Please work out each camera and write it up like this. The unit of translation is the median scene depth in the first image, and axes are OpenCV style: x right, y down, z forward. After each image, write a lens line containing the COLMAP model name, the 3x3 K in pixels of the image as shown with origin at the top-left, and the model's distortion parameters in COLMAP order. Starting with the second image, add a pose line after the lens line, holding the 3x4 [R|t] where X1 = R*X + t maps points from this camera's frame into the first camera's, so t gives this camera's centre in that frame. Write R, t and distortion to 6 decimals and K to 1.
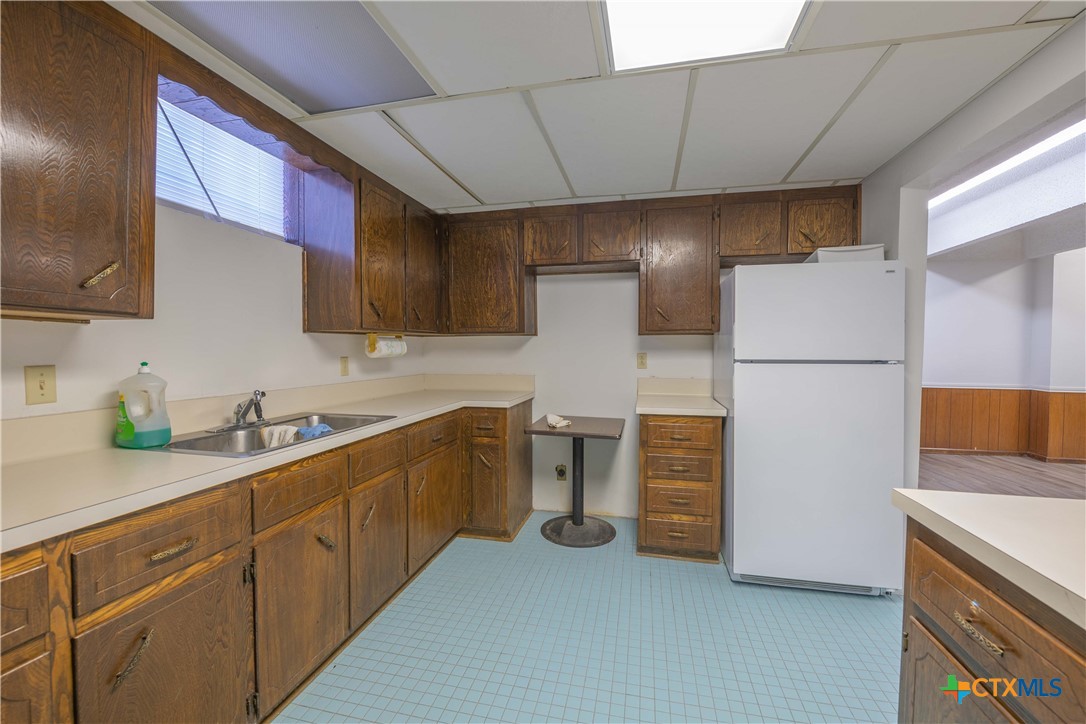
lens RADIAL K [[433.6, 0, 543.6], [0, 433.6, 357.9], [0, 0, 1]] dist [-0.010675, -0.001267]
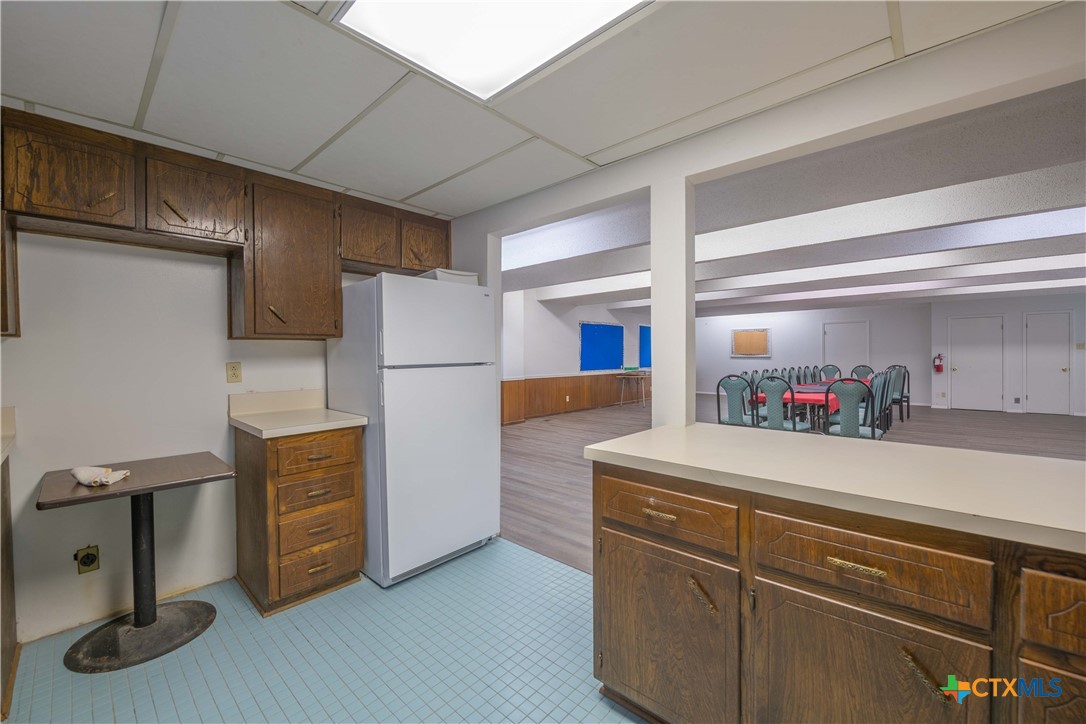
lens RADIAL K [[433.6, 0, 551.5], [0, 433.6, 357.1], [0, 0, 1]] dist [-0.010675, -0.001267]
pose [[0.477168, -0.015373, 0.878678, -0.226445], [0.031160, 0.999514, 0.000565, -0.004061], [-0.878259, 0.027109, 0.477415, 0.159026]]
